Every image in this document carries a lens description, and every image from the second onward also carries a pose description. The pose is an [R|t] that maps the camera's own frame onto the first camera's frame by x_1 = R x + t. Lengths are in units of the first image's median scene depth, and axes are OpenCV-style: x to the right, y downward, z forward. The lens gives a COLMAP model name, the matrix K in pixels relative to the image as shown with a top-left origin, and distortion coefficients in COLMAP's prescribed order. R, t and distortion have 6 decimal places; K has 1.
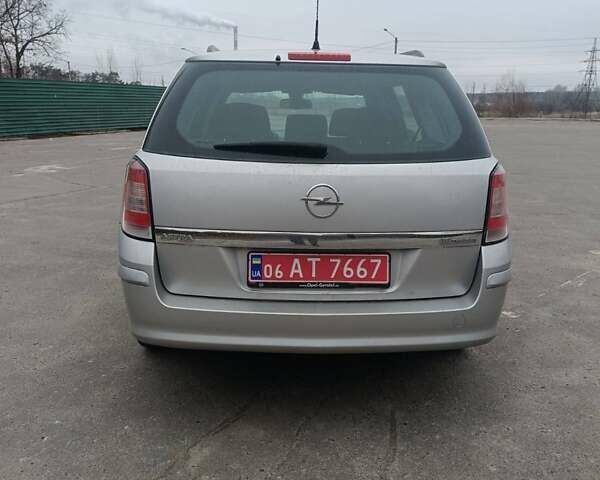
lens RADIAL K [[571.9, 0, 300.4], [0, 571.9, 238.4], [0, 0, 1]] dist [0.007425, 0.000000]
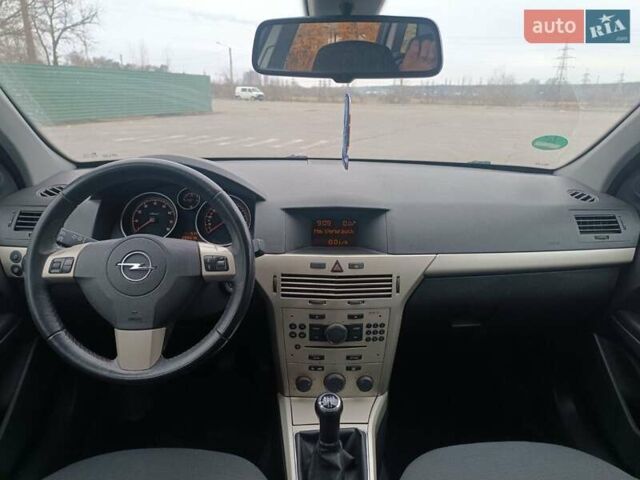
lens RADIAL K [[461.2, 0, 318.5], [0, 461.2, 237.5], [0, 0, 1]] dist [0.009871, 0.003767]
pose [[0.999973, 0.007053, 0.001940, -0.002599], [-0.007174, 0.997398, 0.071738, -0.026242], [-0.001429, -0.071750, 0.997422, 0.114693]]
